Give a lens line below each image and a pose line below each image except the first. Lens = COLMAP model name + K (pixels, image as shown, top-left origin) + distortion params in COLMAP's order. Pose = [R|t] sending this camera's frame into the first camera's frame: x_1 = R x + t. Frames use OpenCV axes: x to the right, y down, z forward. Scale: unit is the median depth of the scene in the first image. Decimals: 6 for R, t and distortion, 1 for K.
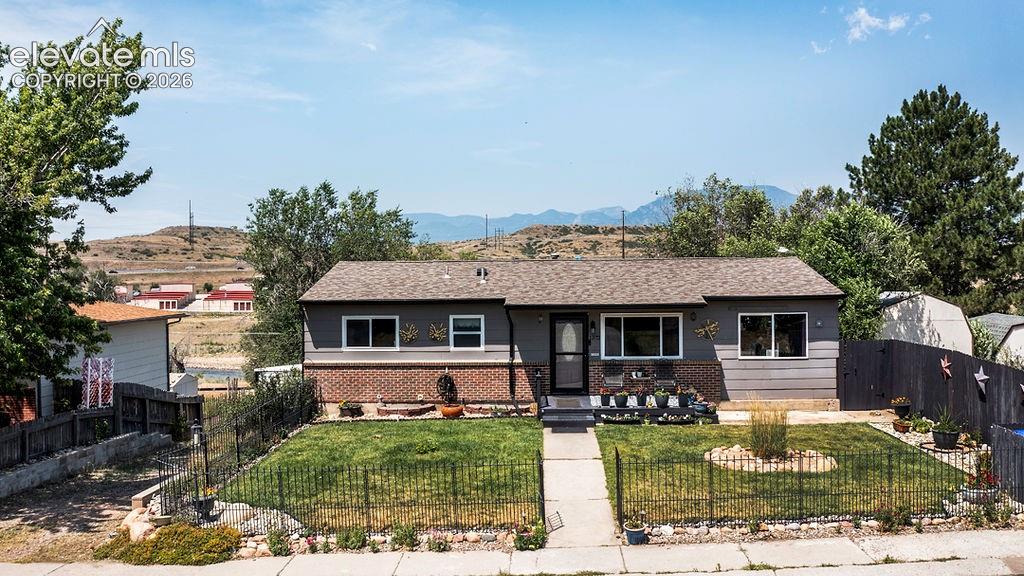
lens RADIAL K [[841.7, 0, 512.0], [0, 841.7, 288.0], [0, 0, 1]] dist [-0.062487, -0.001016]
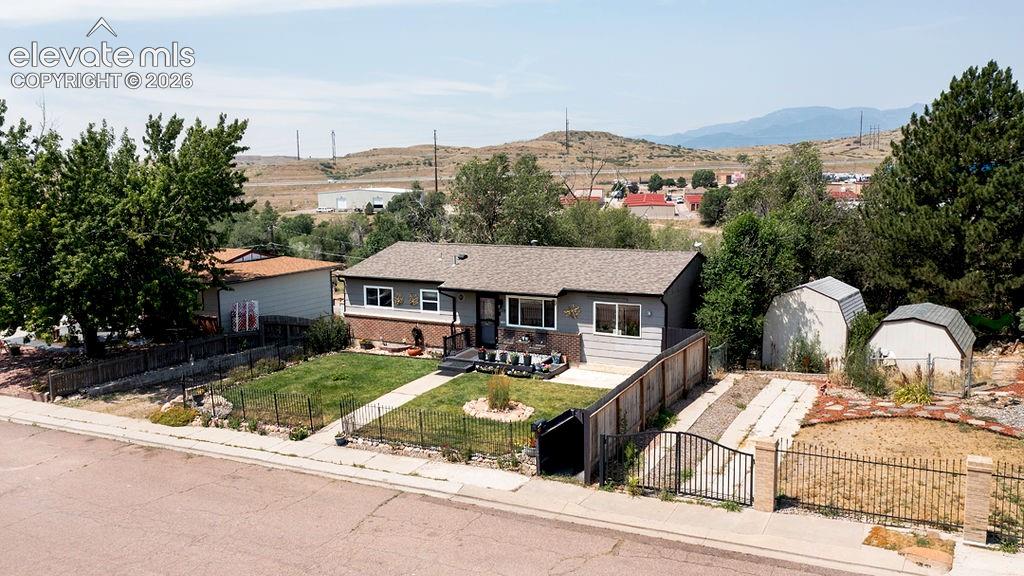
lens RADIAL K [[804.3, 0, 512.0], [0, 804.3, 288.0], [0, 0, 1]] dist [-0.002870, -0.001472]
pose [[0.898958, 0.059088, -0.434031, 0.722237], [-0.003144, 0.991705, 0.128498, -0.161088], [0.438024, -0.114150, 0.891687, -0.235820]]
